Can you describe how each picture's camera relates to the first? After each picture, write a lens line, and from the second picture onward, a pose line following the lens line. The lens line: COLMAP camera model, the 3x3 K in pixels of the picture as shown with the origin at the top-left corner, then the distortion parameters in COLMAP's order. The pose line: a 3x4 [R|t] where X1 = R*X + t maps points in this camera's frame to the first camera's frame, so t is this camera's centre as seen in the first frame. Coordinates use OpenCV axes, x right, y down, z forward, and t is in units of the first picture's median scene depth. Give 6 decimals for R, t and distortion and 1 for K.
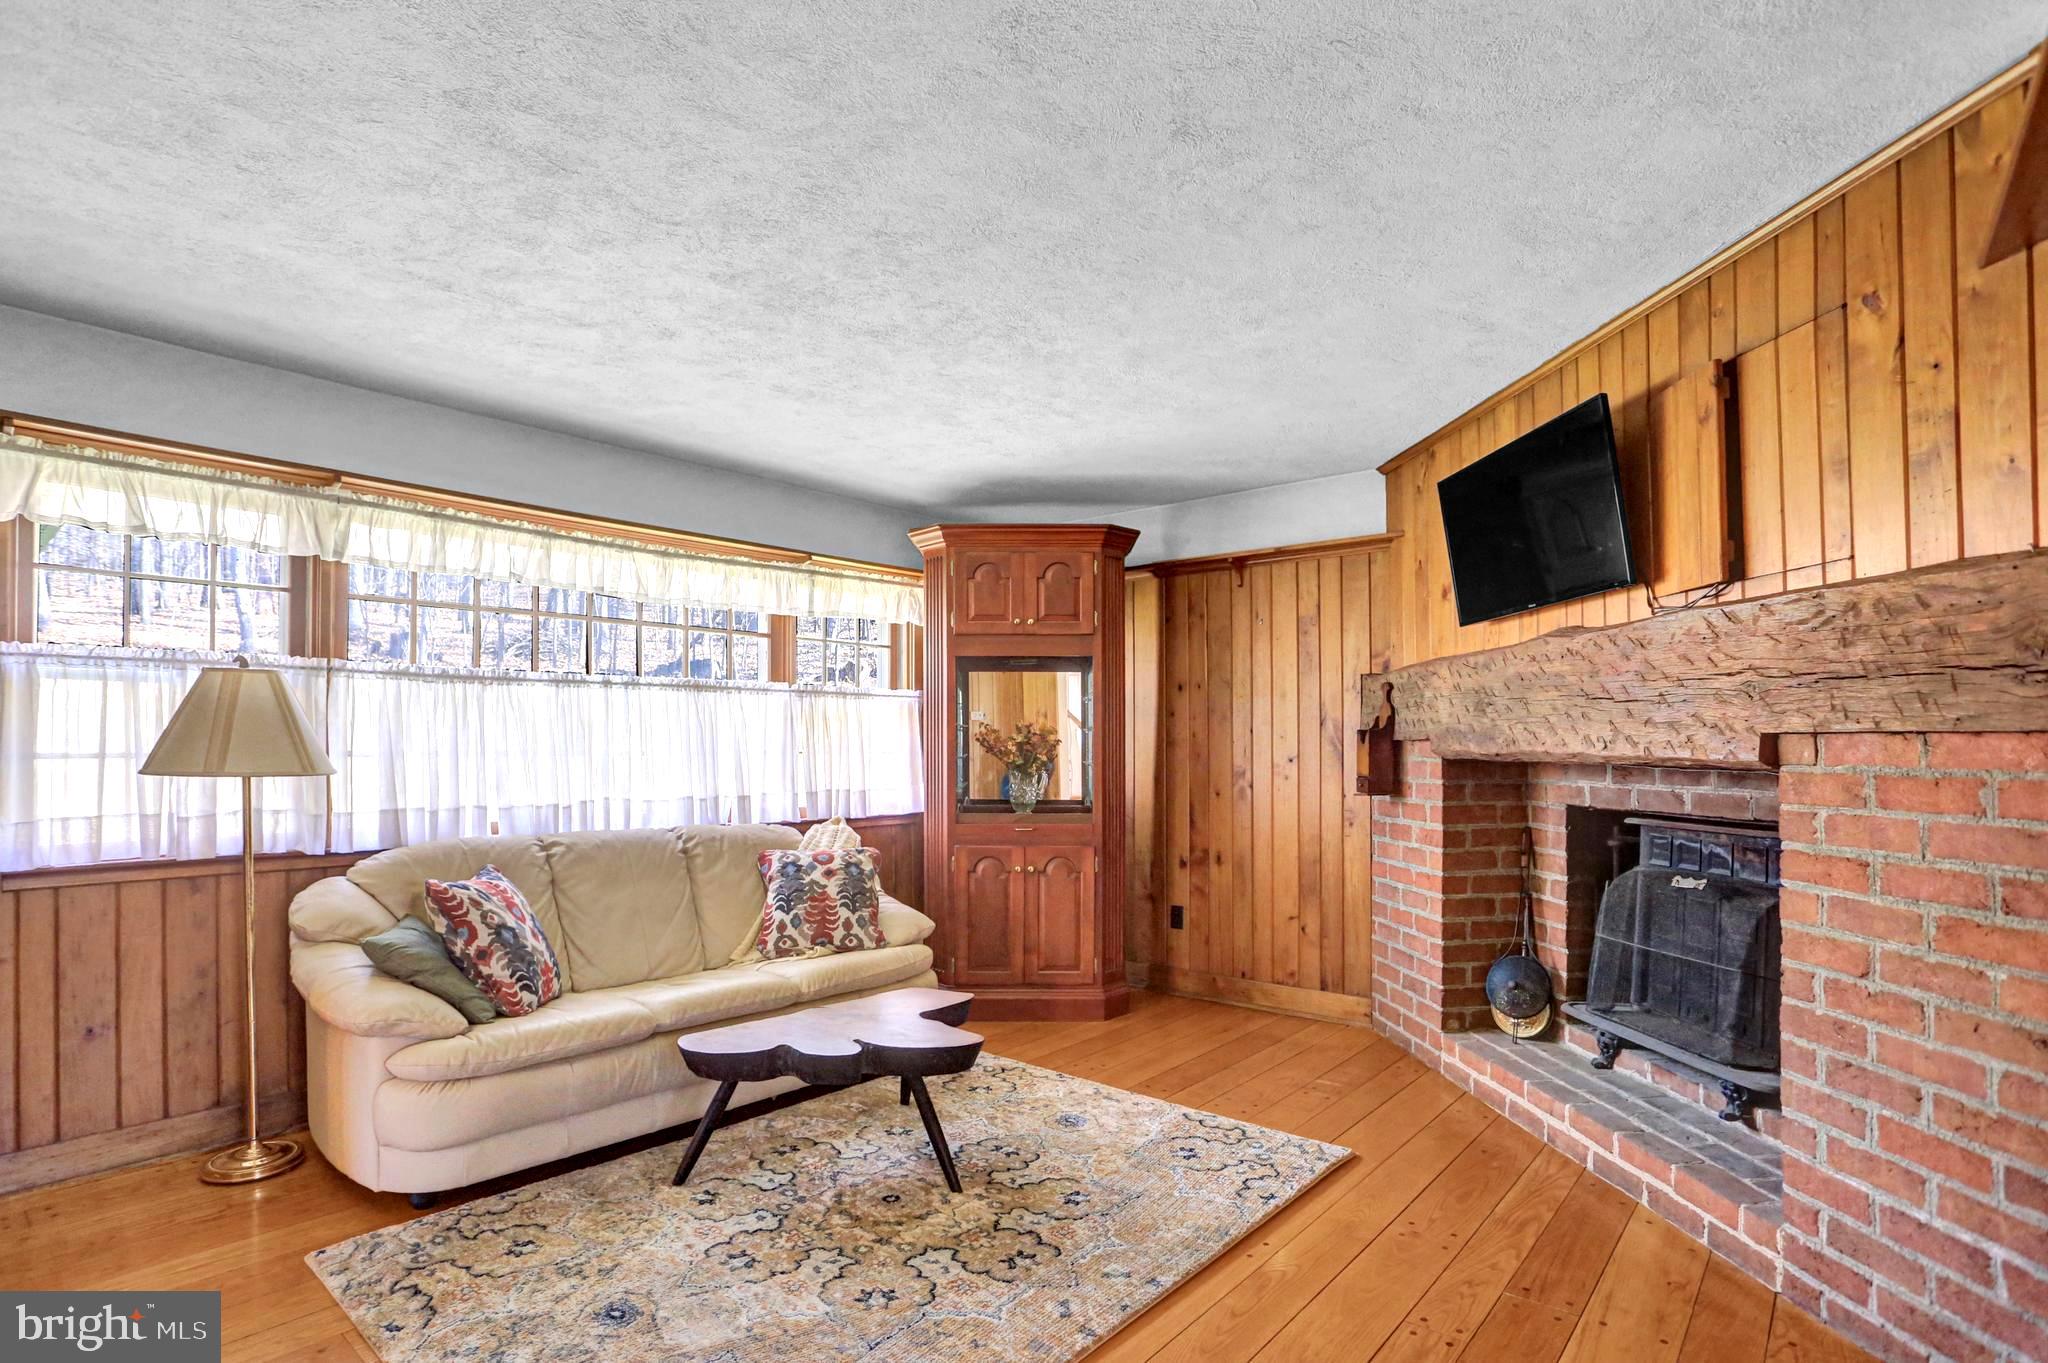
lens RADIAL K [[1007.1, 0, 1024.9], [0, 1007.1, 744.0], [0, 0, 1]] dist [-0.040398, 0.028957]
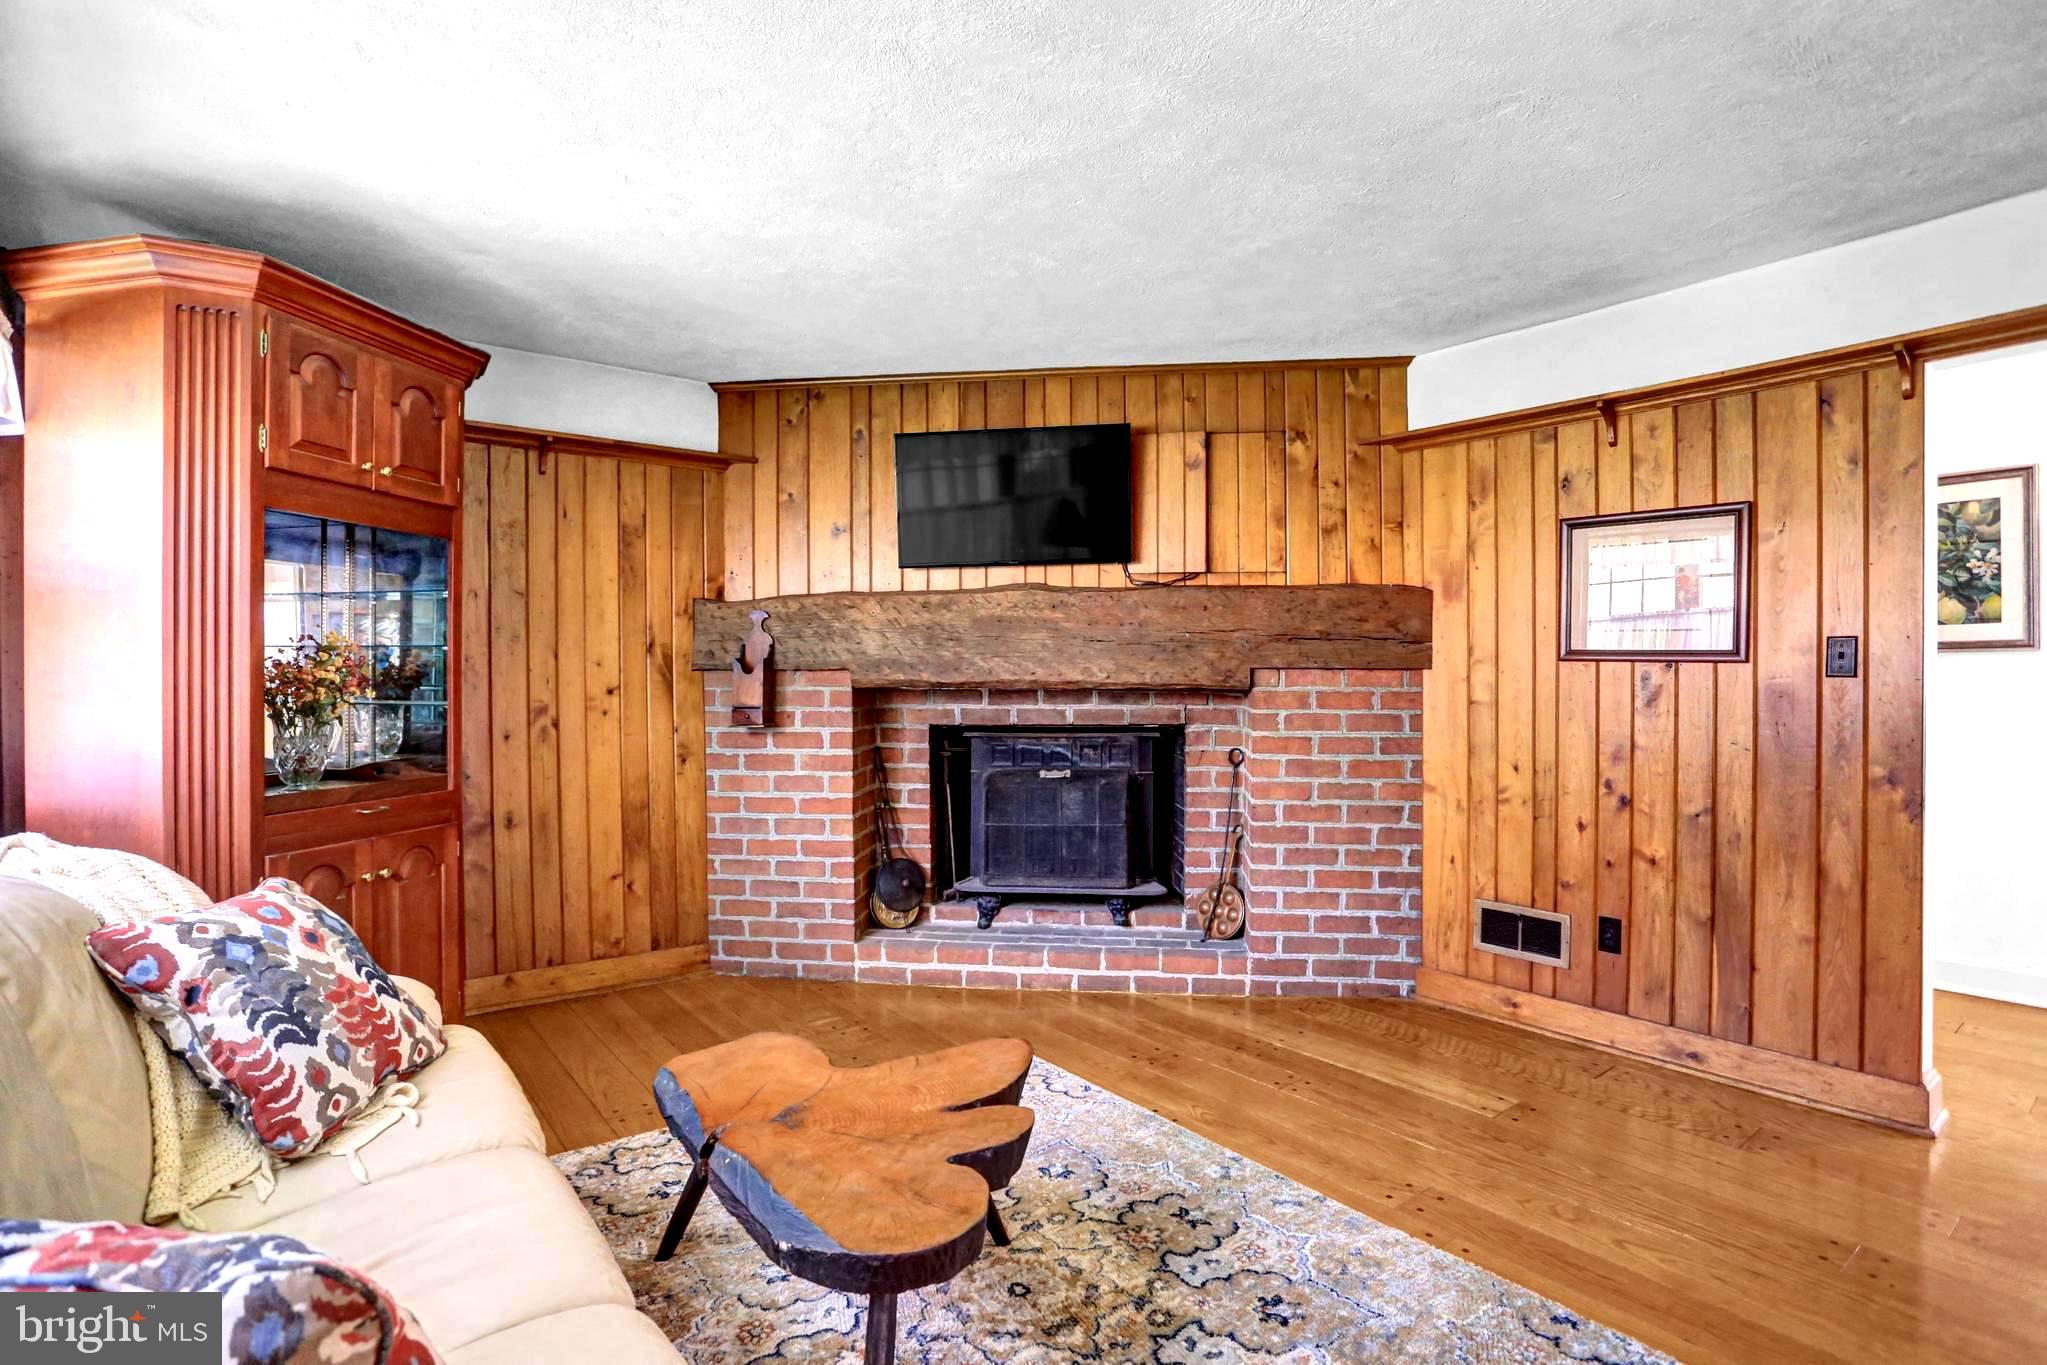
lens RADIAL K [[1026.7, 0, 1023.5], [0, 1026.7, 682.5], [0, 0, 1]] dist [-0.060640, 0.000136]
pose [[0.229095, 0.000341, 0.973404, -0.663198], [-0.003310, 0.999994, 0.000428, 0.009263], [-0.973398, -0.003320, 0.229095, 0.629112]]
